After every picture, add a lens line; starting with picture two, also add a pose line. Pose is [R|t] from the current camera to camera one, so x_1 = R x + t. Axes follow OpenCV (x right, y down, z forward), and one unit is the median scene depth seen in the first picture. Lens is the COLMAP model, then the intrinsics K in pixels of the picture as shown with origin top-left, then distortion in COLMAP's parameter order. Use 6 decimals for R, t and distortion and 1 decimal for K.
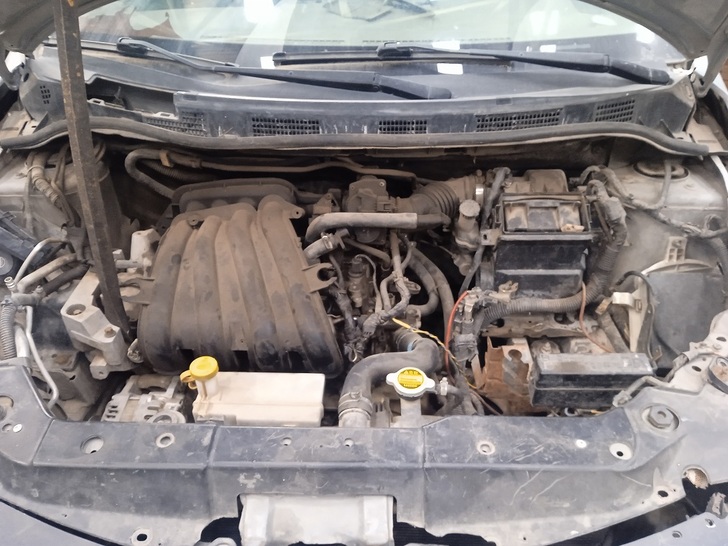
lens RADIAL K [[620.3, 0, 364.0], [0, 620.3, 273.0], [0, 0, 1]] dist [0.000488, -0.003086]
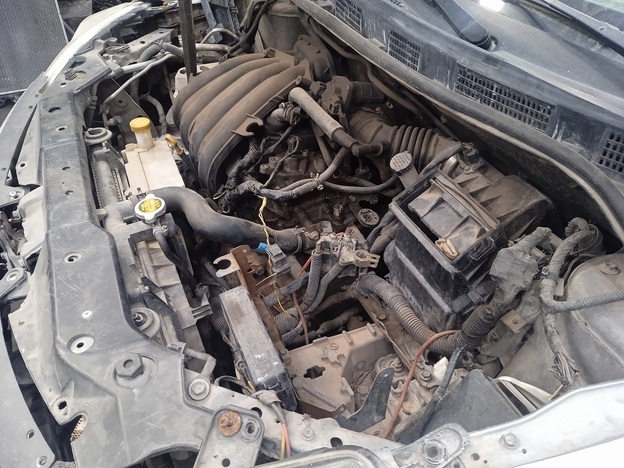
lens RADIAL K [[531.7, 0, 312.0], [0, 531.7, 234.0], [0, 0, 1]] dist [0.000488, -0.003086]
pose [[0.440720, 0.597089, -0.670261, 0.678781], [-0.546122, 0.770953, 0.327694, -0.202911], [0.712402, 0.221623, 0.665858, 0.448386]]
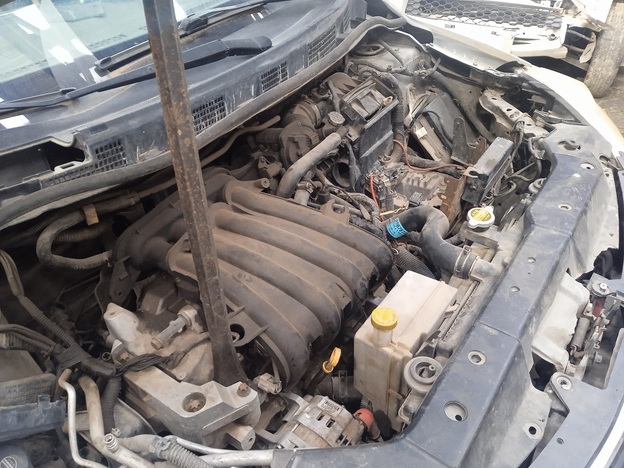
lens RADIAL K [[531.7, 0, 312.0], [0, 531.7, 234.0], [0, 0, 1]] dist [0.000488, -0.003086]
pose [[0.527397, -0.523635, 0.669073, -0.670994], [0.528922, 0.818639, 0.223767, -0.177996], [-0.664901, 0.235873, 0.708710, 0.355001]]
